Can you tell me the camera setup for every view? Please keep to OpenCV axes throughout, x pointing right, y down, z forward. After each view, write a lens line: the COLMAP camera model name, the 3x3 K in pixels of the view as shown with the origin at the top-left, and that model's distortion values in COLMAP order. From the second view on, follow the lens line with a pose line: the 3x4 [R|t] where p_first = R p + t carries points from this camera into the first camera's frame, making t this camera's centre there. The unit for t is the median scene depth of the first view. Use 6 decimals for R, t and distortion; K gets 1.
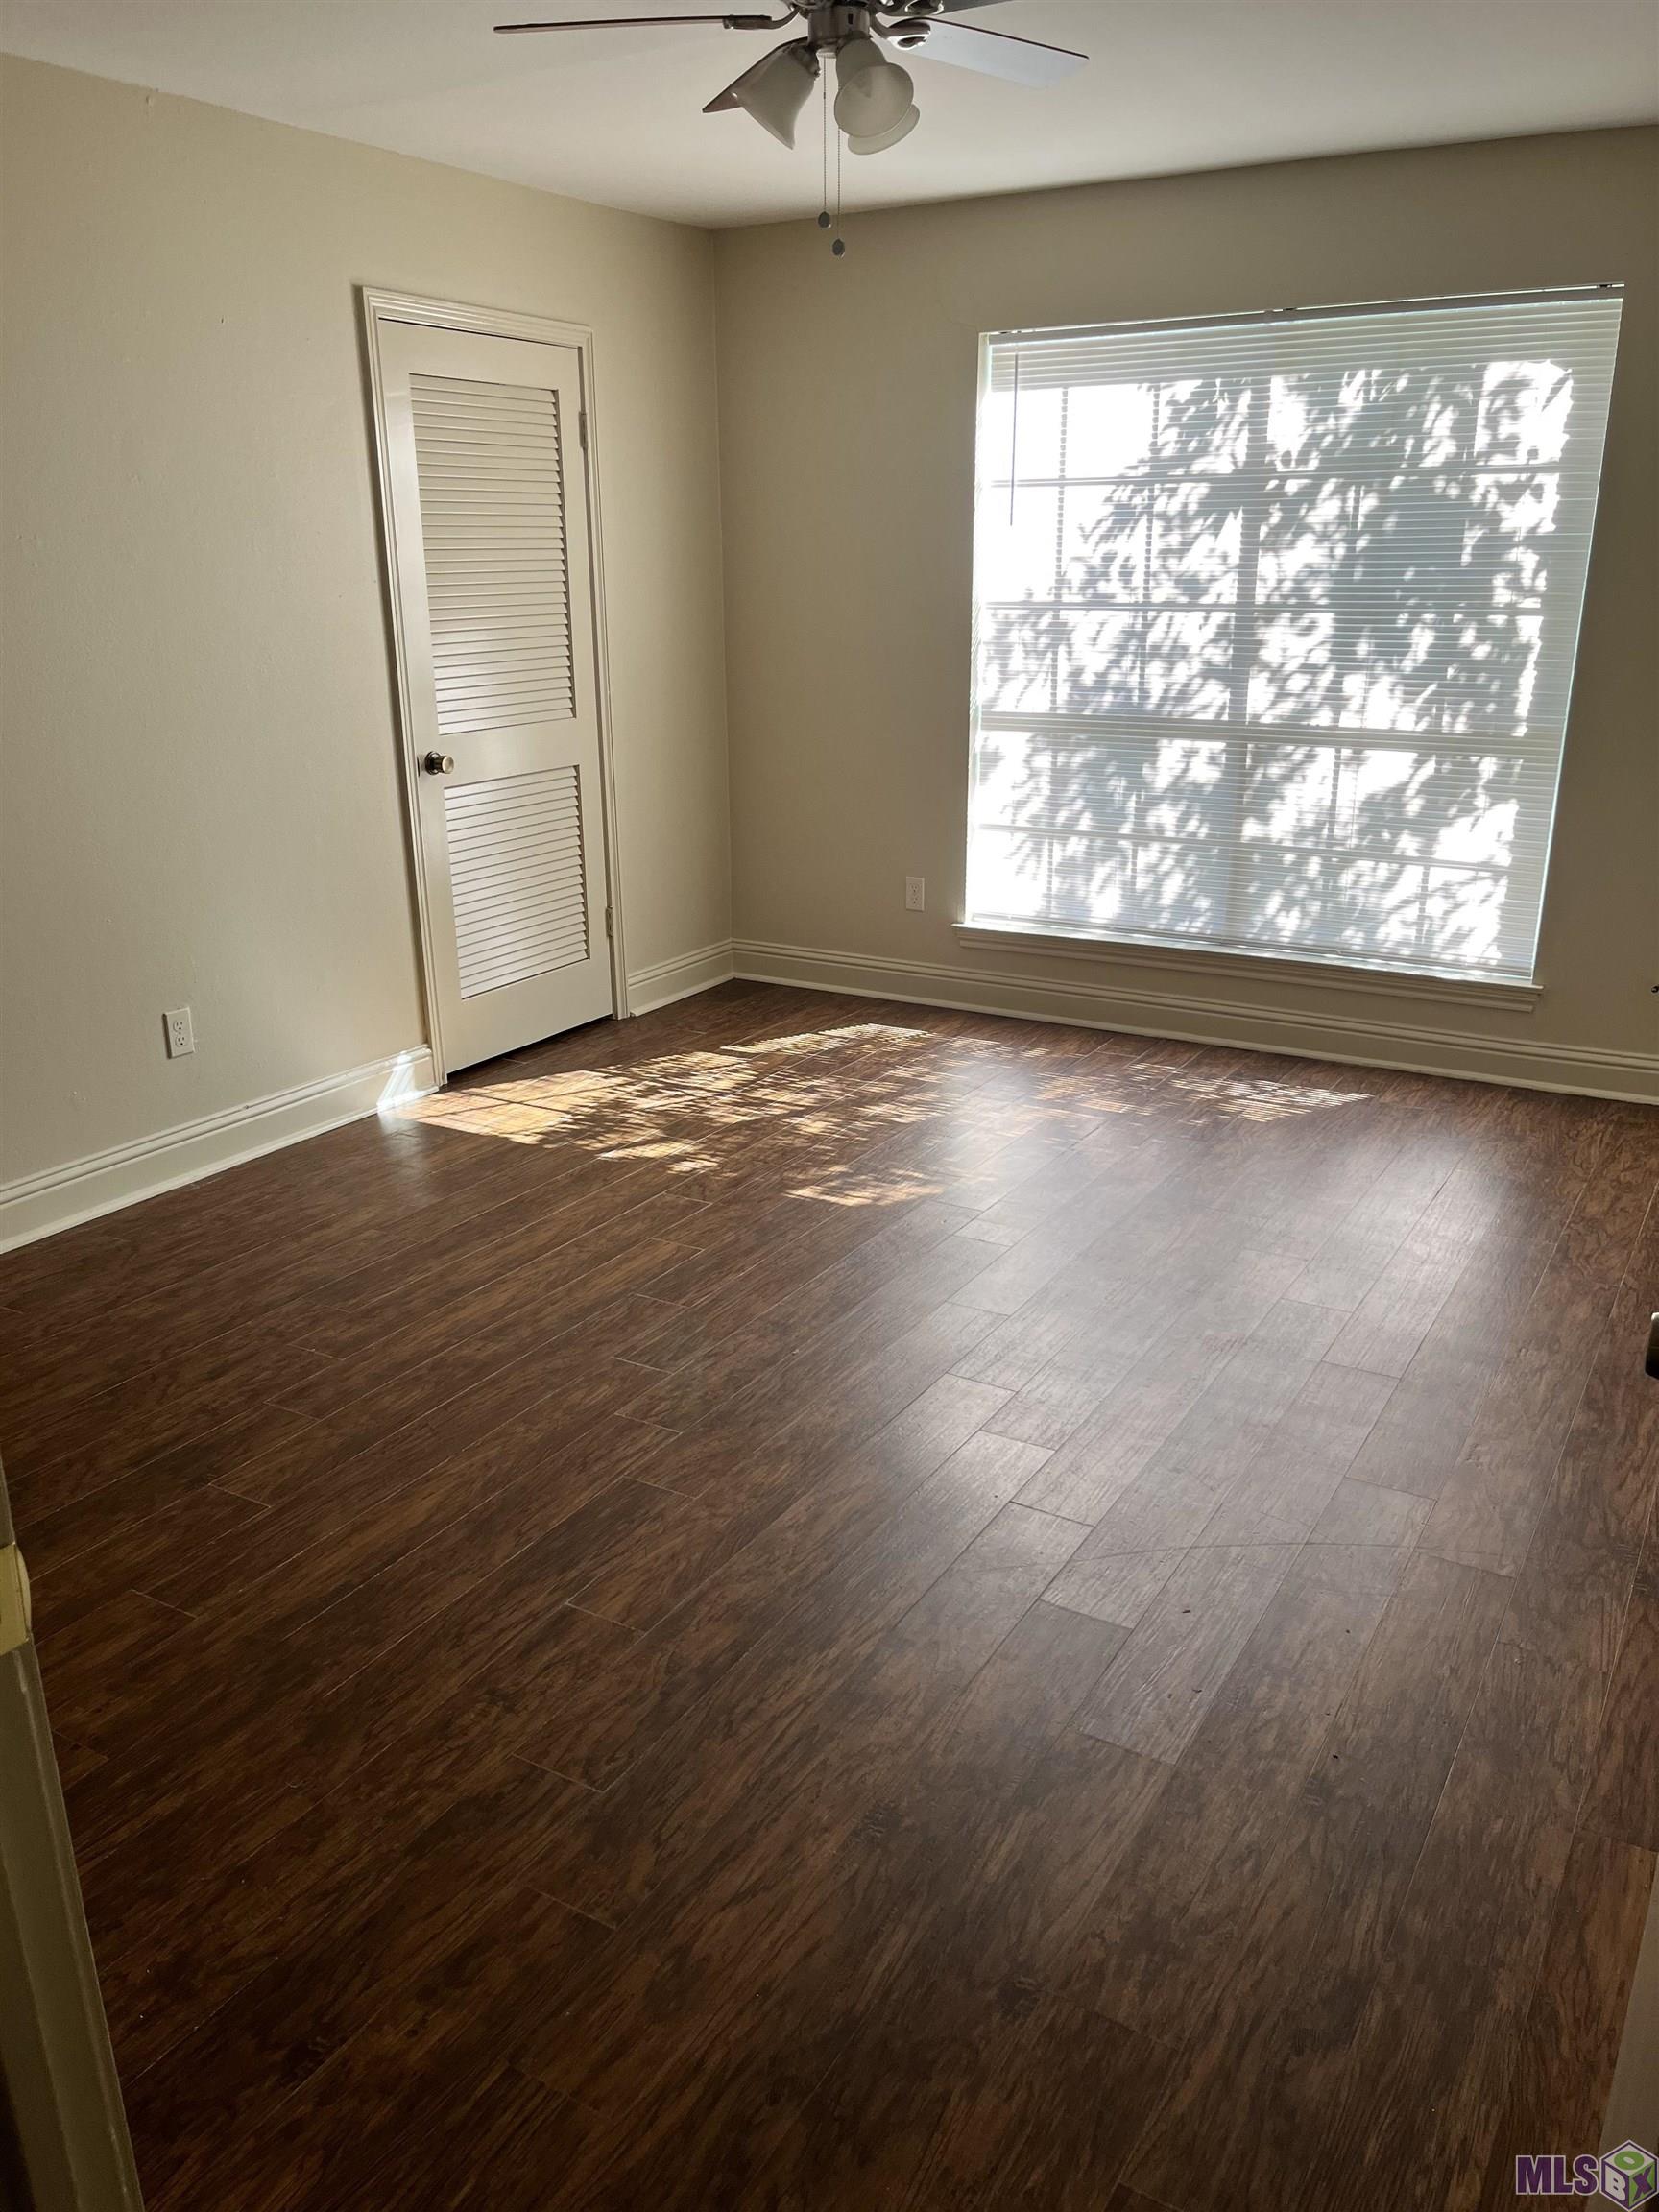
lens RADIAL K [[1672.4, 0, 830.3], [0, 1672.4, 1124.3], [0, 0, 1]] dist [0.028047, -0.026493]
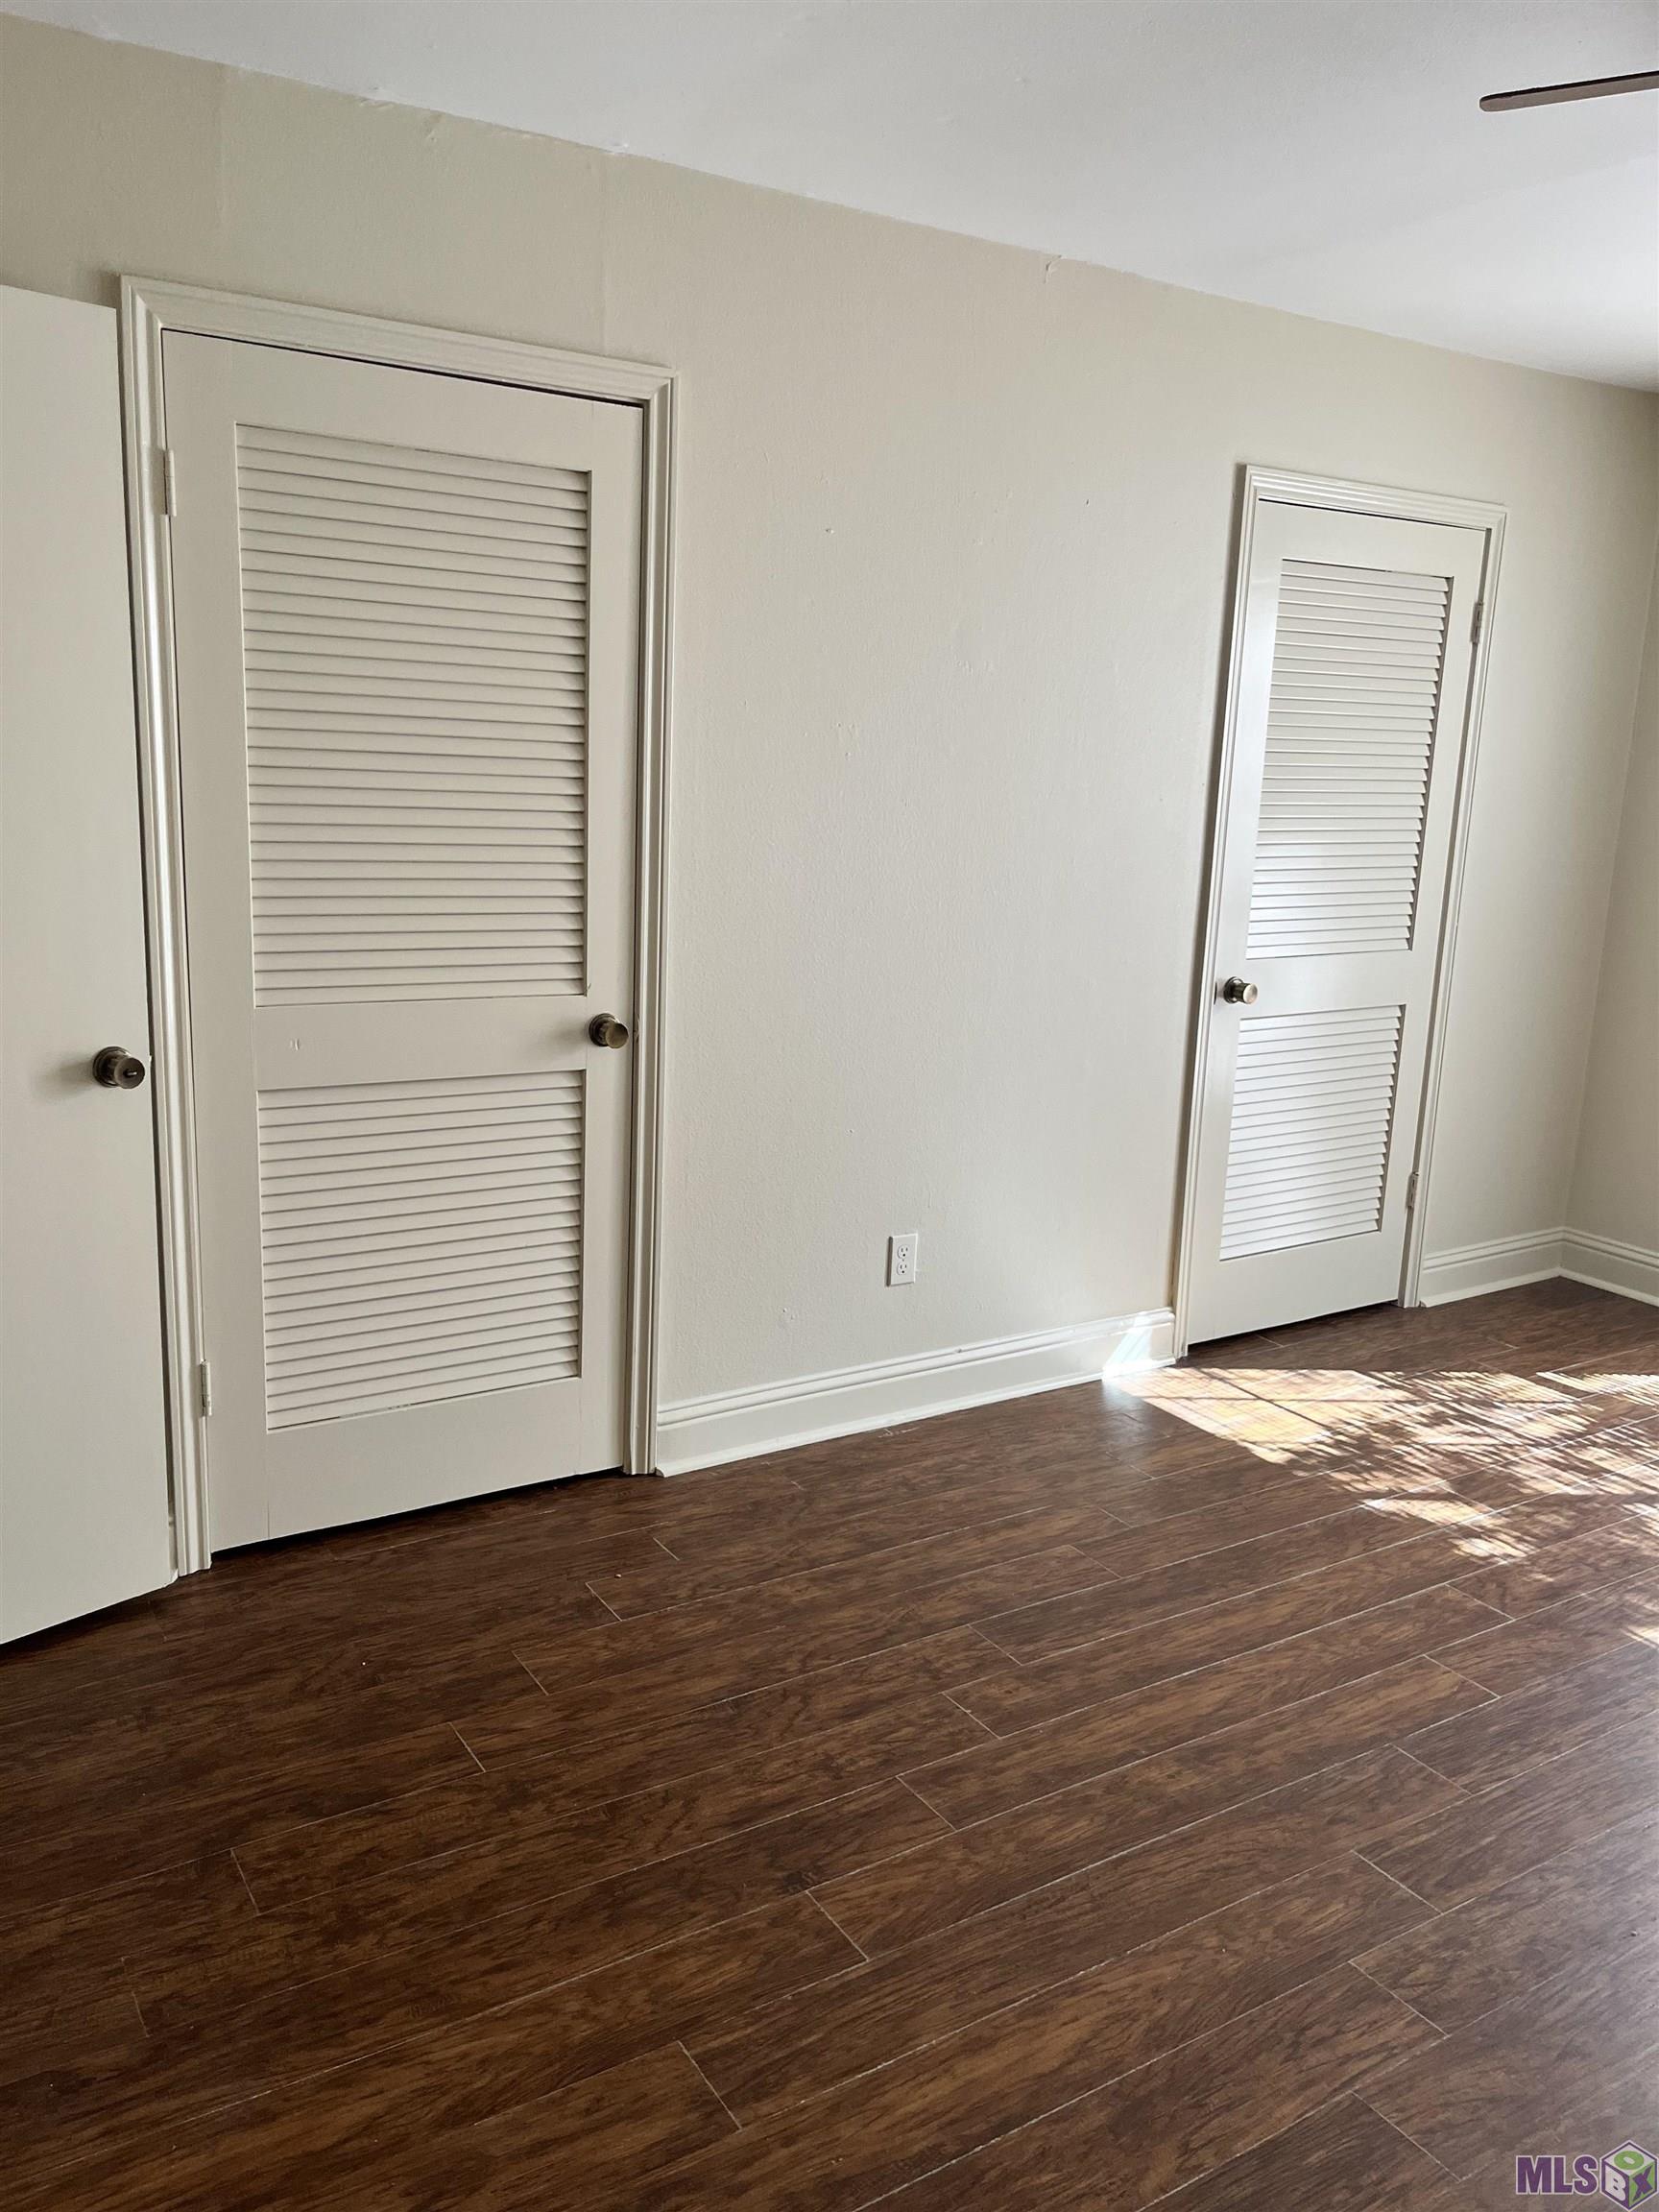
lens RADIAL K [[1672.4, 0, 821.7], [0, 1672.4, 1105.6], [0, 0, 1]] dist [0.028047, -0.026493]
pose [[0.890758, 0.133002, -0.434580, -0.053299], [-0.184040, 0.979871, -0.077340, -0.063847], [0.415546, 0.148871, 0.897306, 0.182195]]
